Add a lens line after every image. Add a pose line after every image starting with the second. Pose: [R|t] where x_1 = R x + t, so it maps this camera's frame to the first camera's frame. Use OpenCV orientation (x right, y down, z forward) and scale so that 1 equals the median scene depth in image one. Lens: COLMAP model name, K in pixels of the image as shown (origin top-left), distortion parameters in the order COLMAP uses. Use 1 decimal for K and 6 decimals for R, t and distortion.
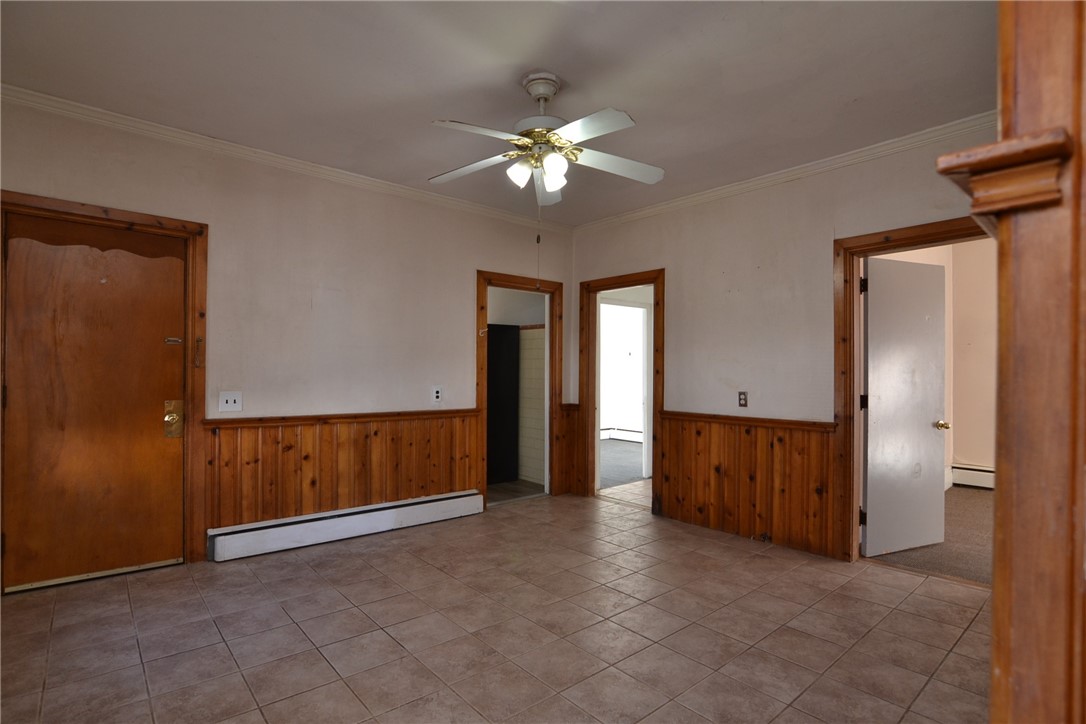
lens RADIAL K [[539.7, 0, 537.3], [0, 539.7, 365.3], [0, 0, 1]] dist [-0.032185, 0.010133]
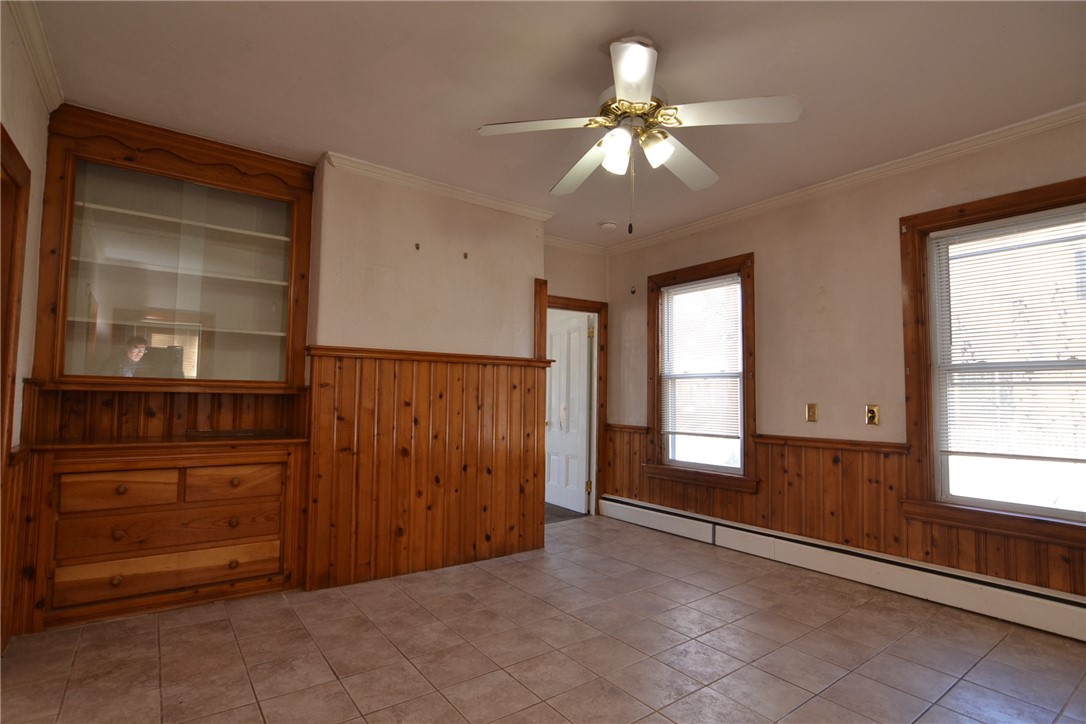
lens RADIAL K [[539.7, 0, 537.3], [0, 539.7, 365.3], [0, 0, 1]] dist [-0.032185, 0.010133]
pose [[-0.996932, -0.015562, 0.076707, 0.062139], [-0.020282, 0.997923, -0.061136, 0.023993], [-0.075596, -0.062504, -0.995178, 1.298640]]
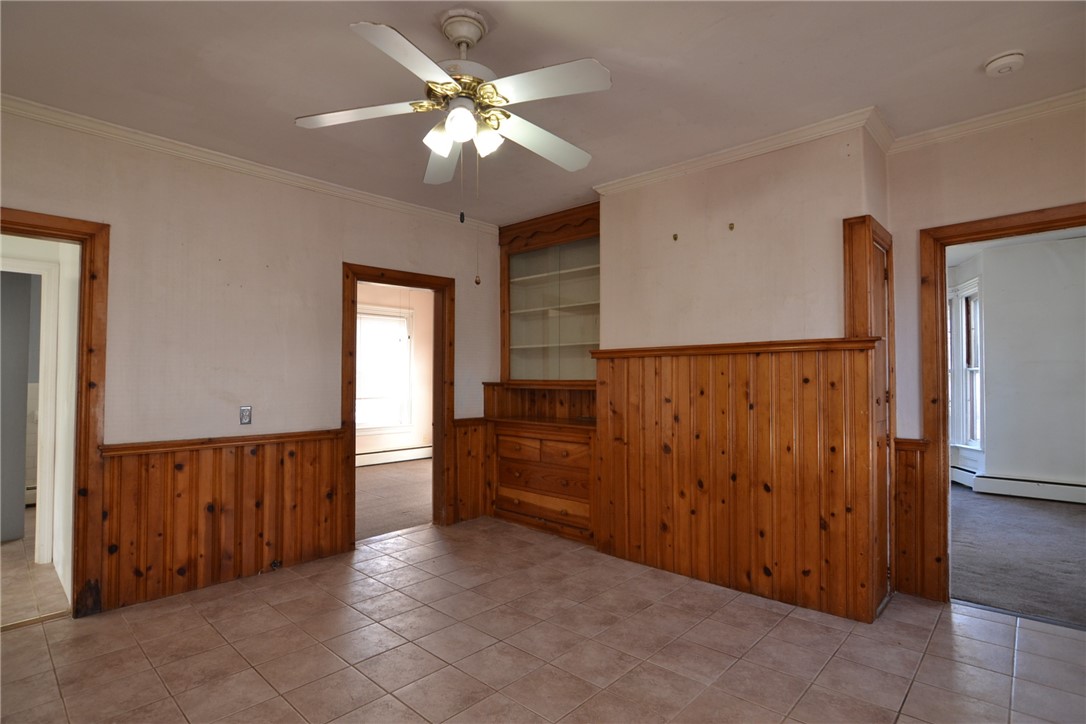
lens RADIAL K [[539.7, 0, 537.3], [0, 539.7, 365.3], [0, 0, 1]] dist [-0.032185, 0.010133]
pose [[-0.109912, 0.020775, 0.993724, -0.554705], [-0.007062, 0.999740, -0.021682, -0.000877], [-0.993916, -0.009400, -0.109737, 0.689499]]
